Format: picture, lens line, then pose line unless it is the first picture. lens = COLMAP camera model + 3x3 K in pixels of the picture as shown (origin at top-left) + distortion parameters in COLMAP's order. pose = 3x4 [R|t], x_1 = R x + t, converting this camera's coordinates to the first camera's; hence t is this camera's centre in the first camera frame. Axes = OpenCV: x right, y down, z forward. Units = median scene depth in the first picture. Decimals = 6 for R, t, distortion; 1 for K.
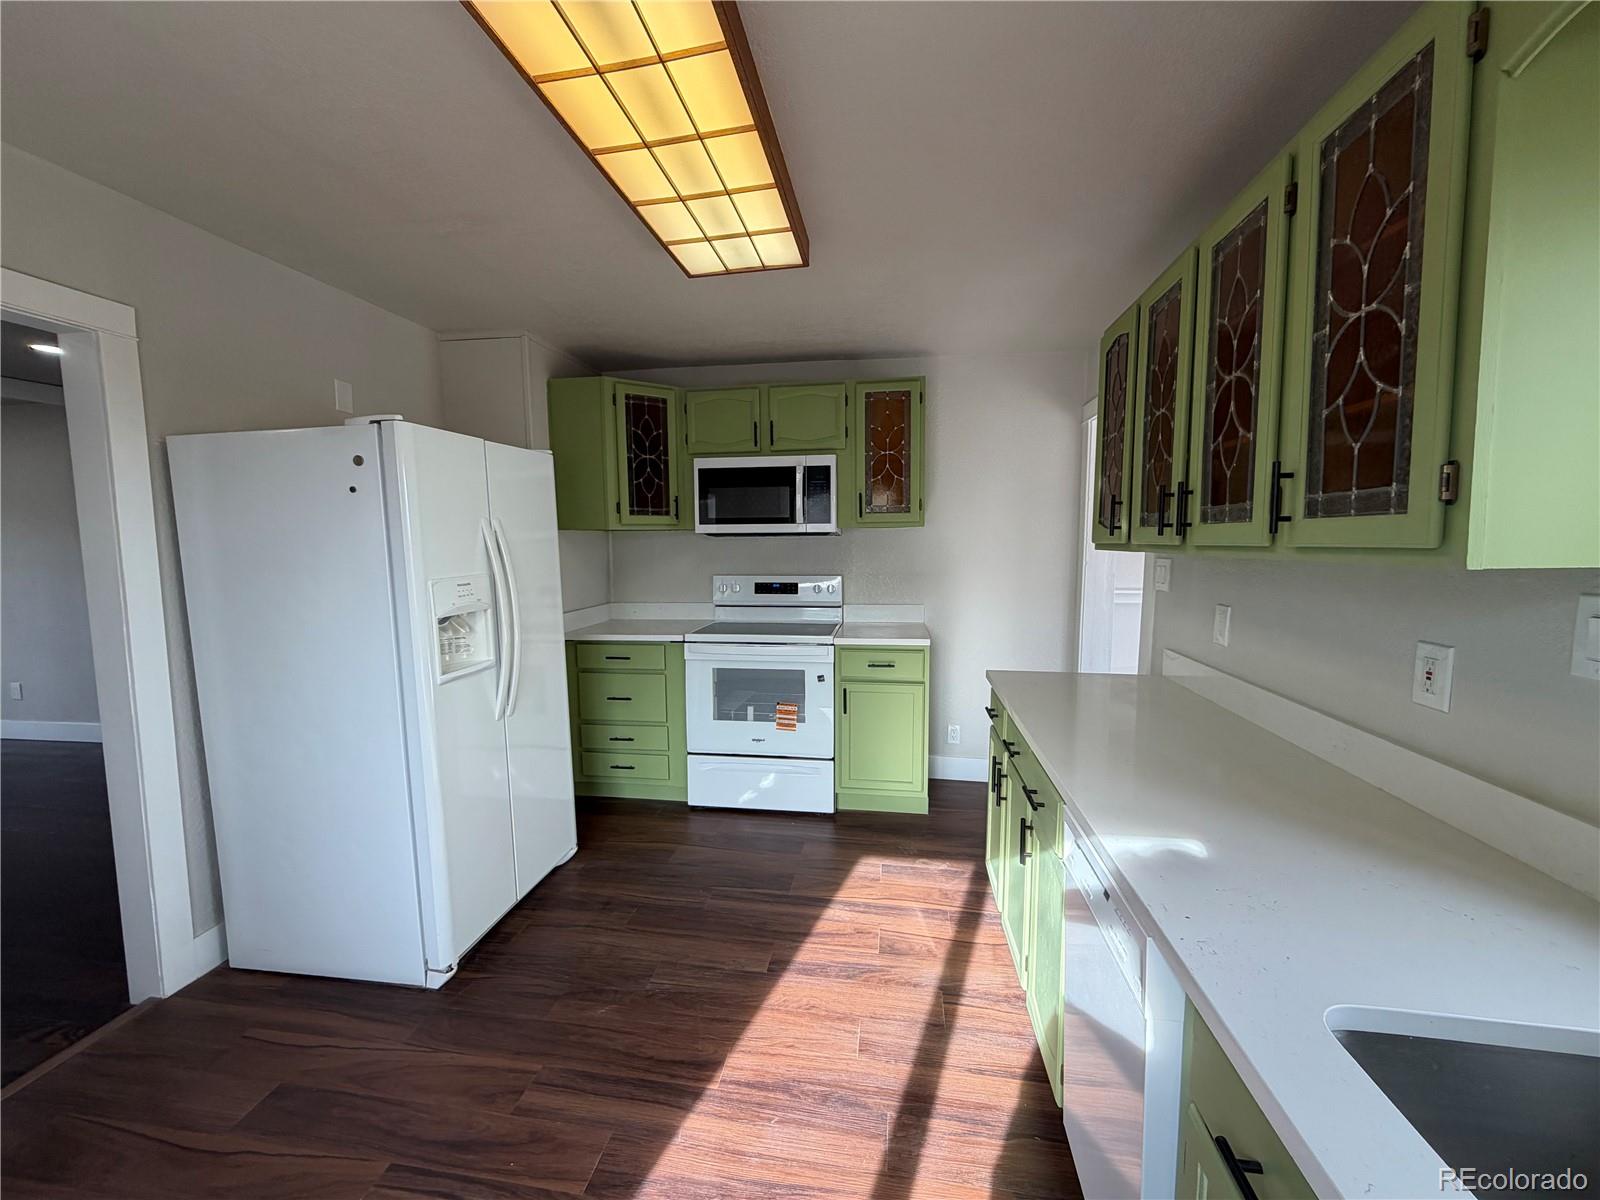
lens RADIAL K [[635.0, 0, 791.4], [0, 635.0, 601.0], [0, 0, 1]] dist [-0.003522, 0.000205]
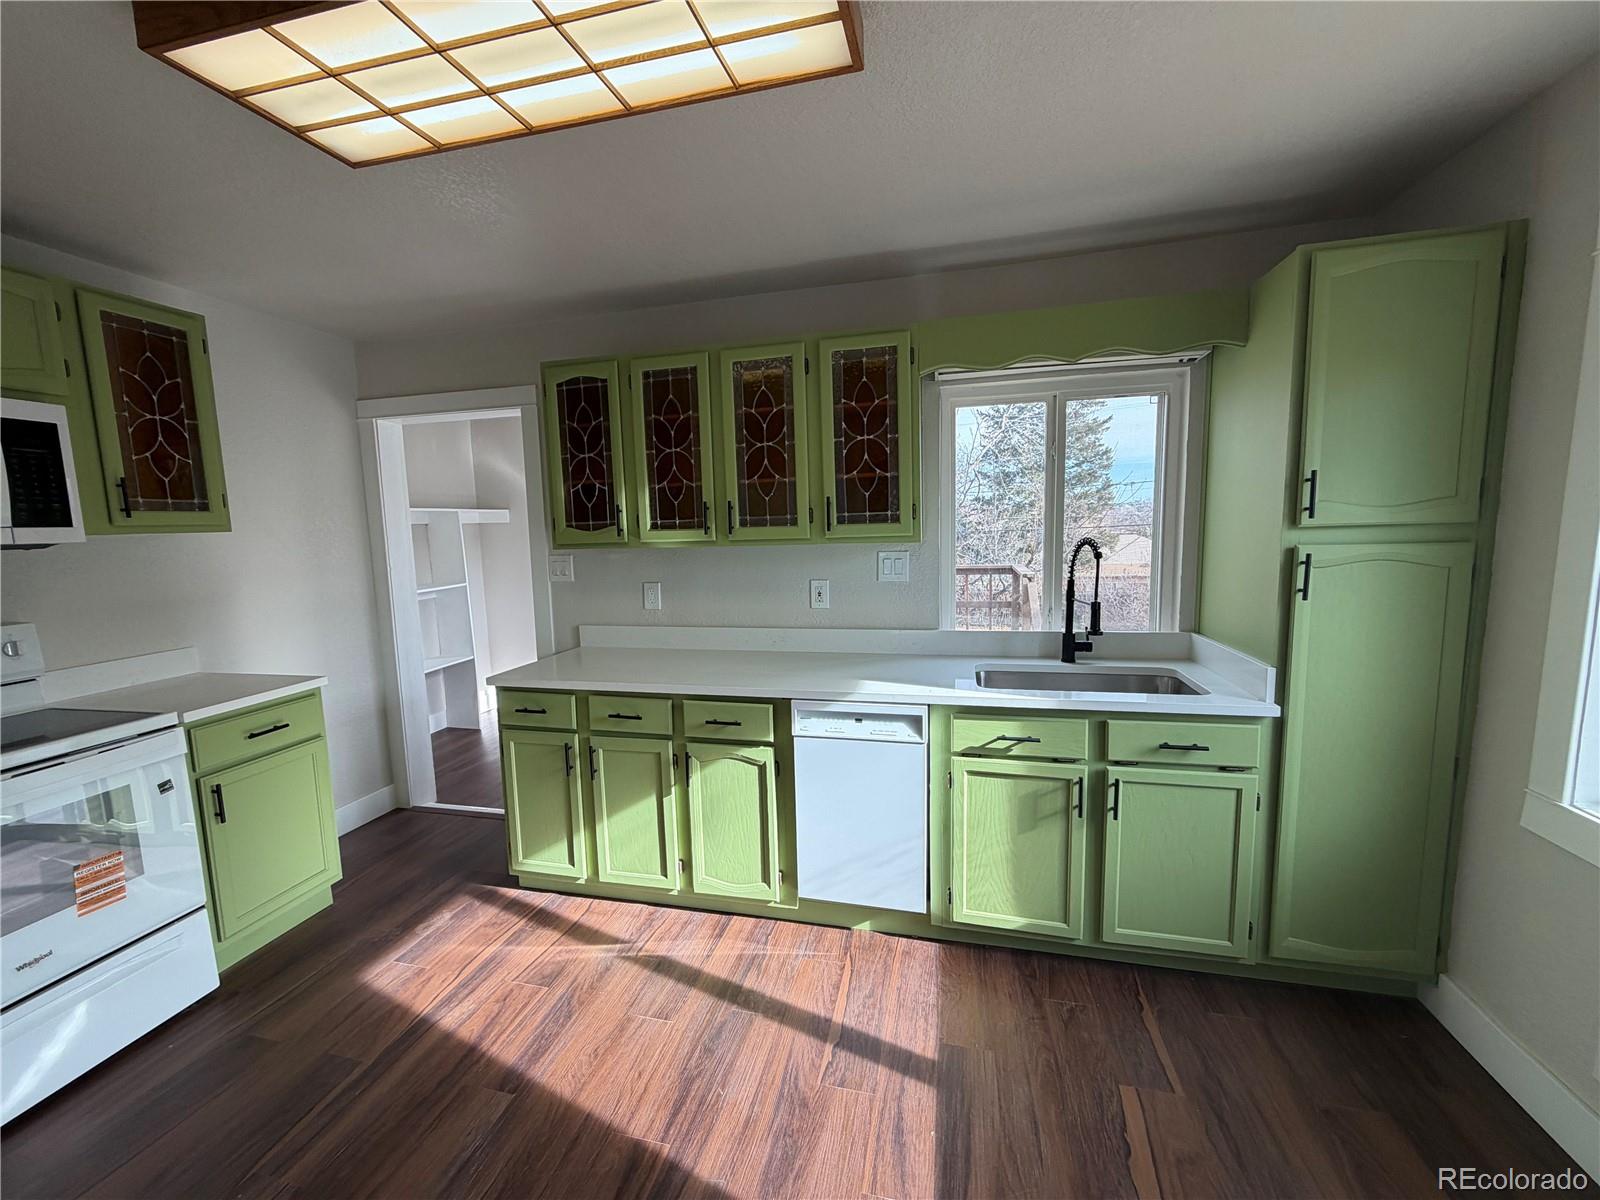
lens RADIAL K [[635.0, 0, 800.7], [0, 635.0, 602.1], [0, 0, 1]] dist [-0.003522, 0.000205]
pose [[0.076863, -0.116828, 0.990173, -0.824720], [0.121934, 0.986758, 0.106959, -0.069762], [-0.989558, 0.112515, 0.090090, 0.580863]]
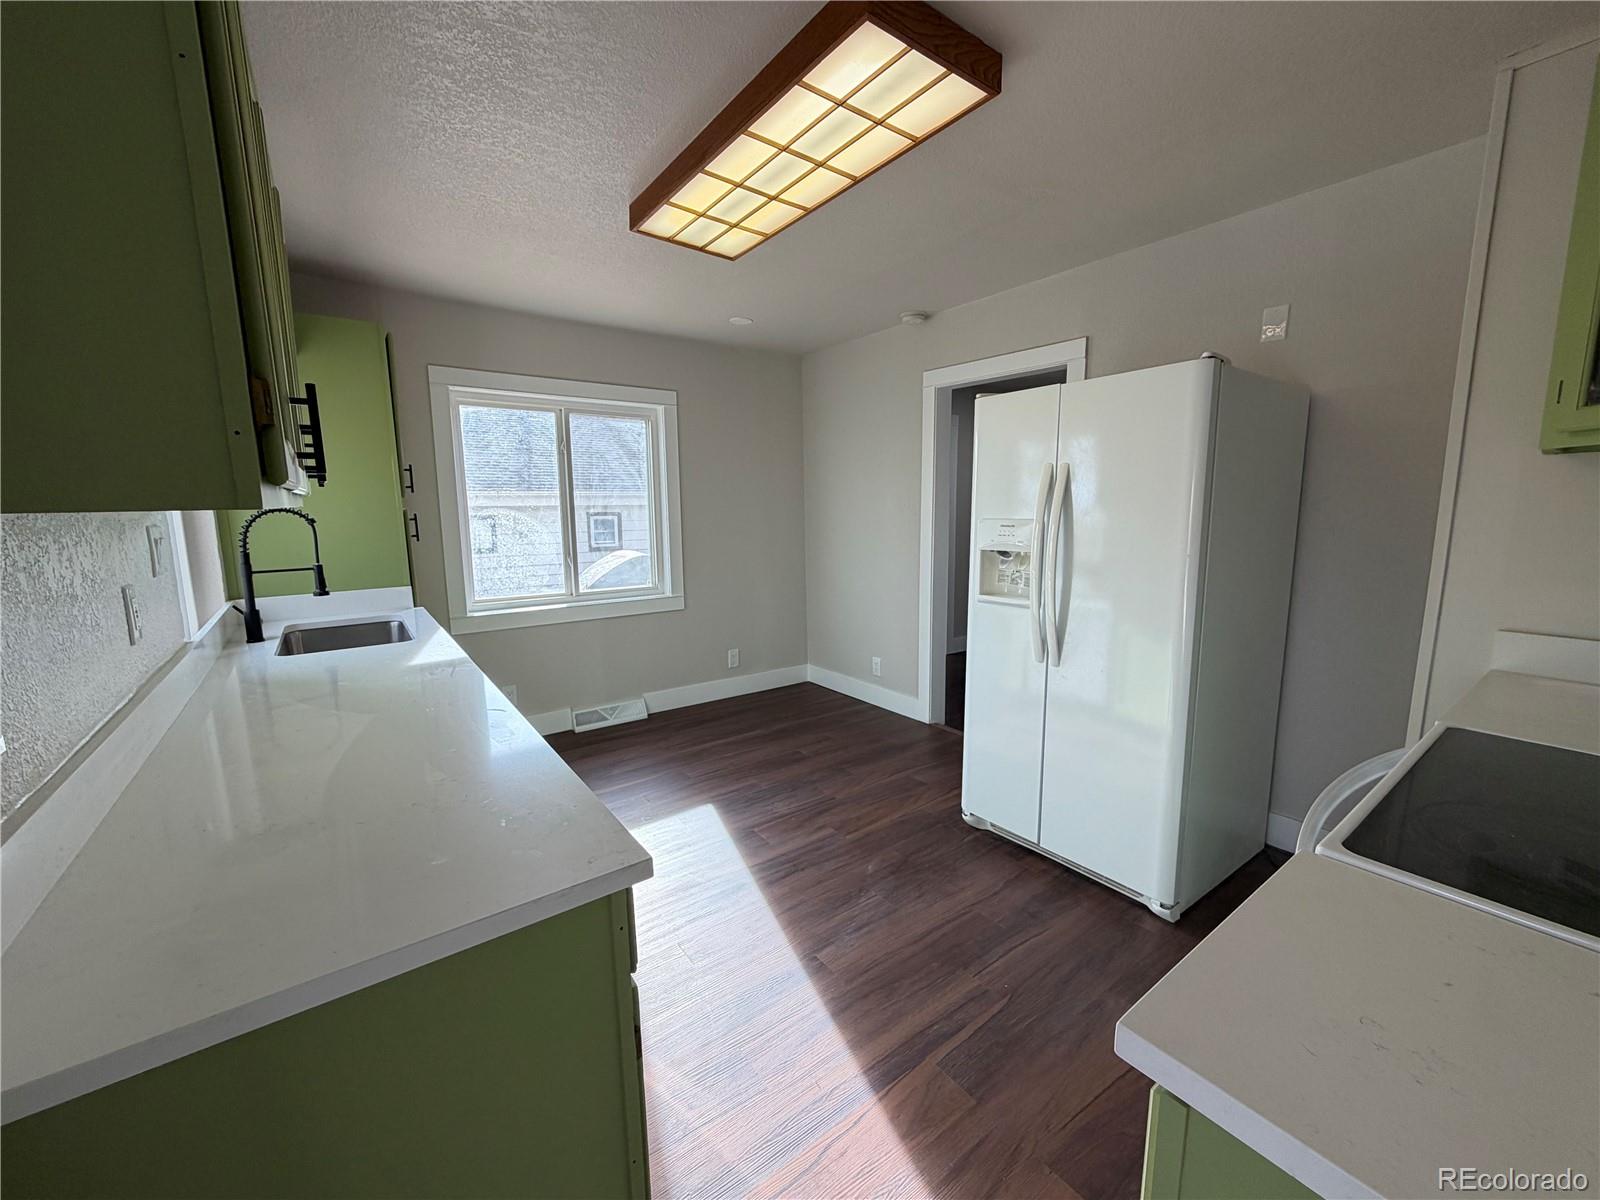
lens RADIAL K [[635.0, 0, 811.7], [0, 635.0, 599.1], [0, 0, 1]] dist [-0.003522, 0.000205]
pose [[-0.688382, 0.120304, -0.715302, 0.667646], [-0.056909, 0.974152, 0.218607, -0.160345], [0.723112, 0.191192, -0.663743, 1.744507]]
